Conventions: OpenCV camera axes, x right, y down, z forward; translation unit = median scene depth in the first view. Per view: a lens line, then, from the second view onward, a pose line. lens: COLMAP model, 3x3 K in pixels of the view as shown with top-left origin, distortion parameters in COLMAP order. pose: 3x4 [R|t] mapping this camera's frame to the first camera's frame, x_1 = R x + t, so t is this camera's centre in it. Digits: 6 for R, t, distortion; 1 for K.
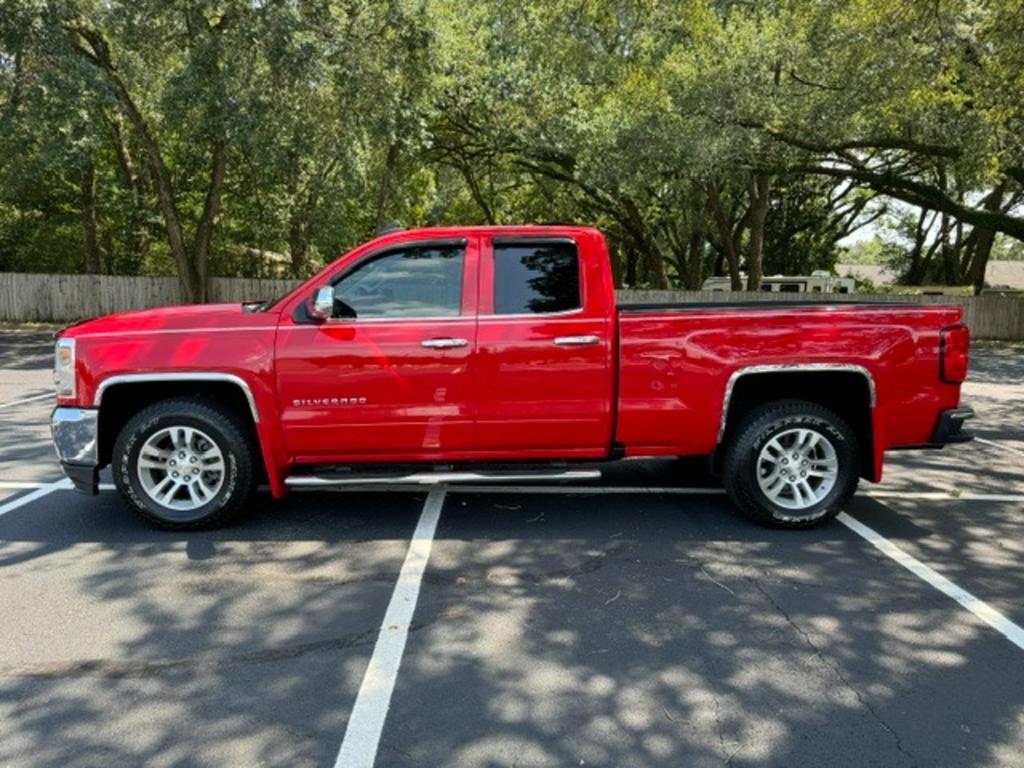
lens RADIAL K [[728.4, 0, 512.0], [0, 728.4, 384.0], [0, 0, 1]] dist [0.092289, -0.126501]
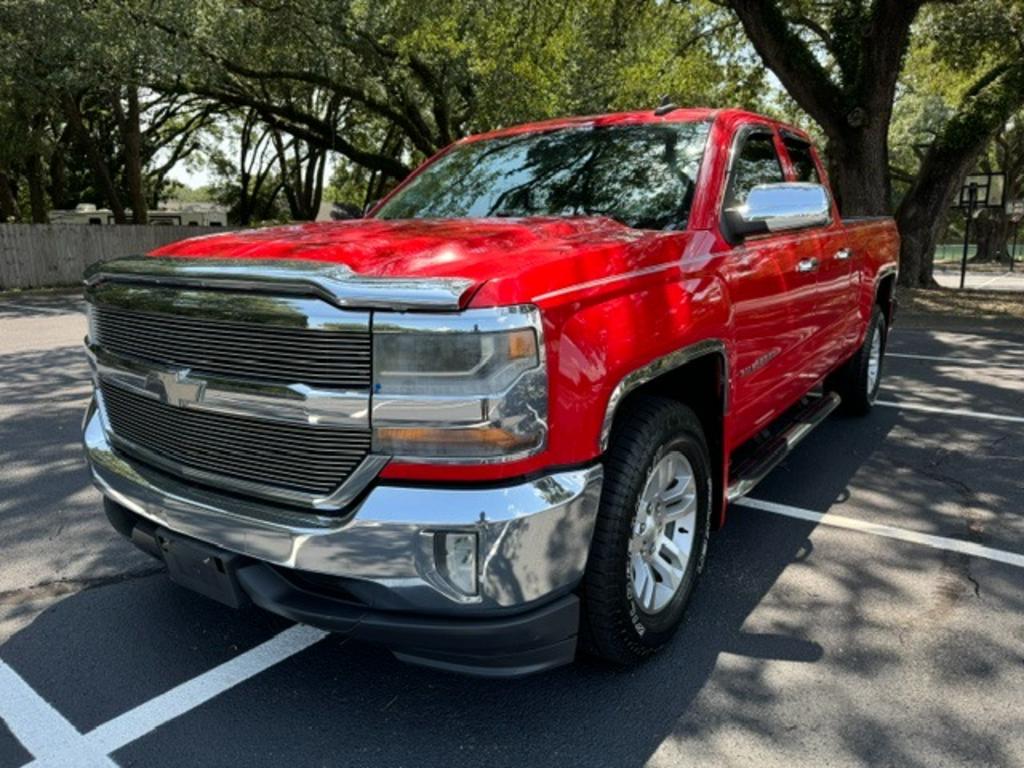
lens RADIAL K [[750.1, 0, 513.5], [0, 750.1, 353.4], [0, 0, 1]] dist [0.035028, -0.061557]
pose [[0.577098, -0.137951, 0.804939, -0.963509], [0.108205, 0.989856, 0.092066, -0.075956], [-0.809475, 0.033967, 0.586171, 0.801511]]
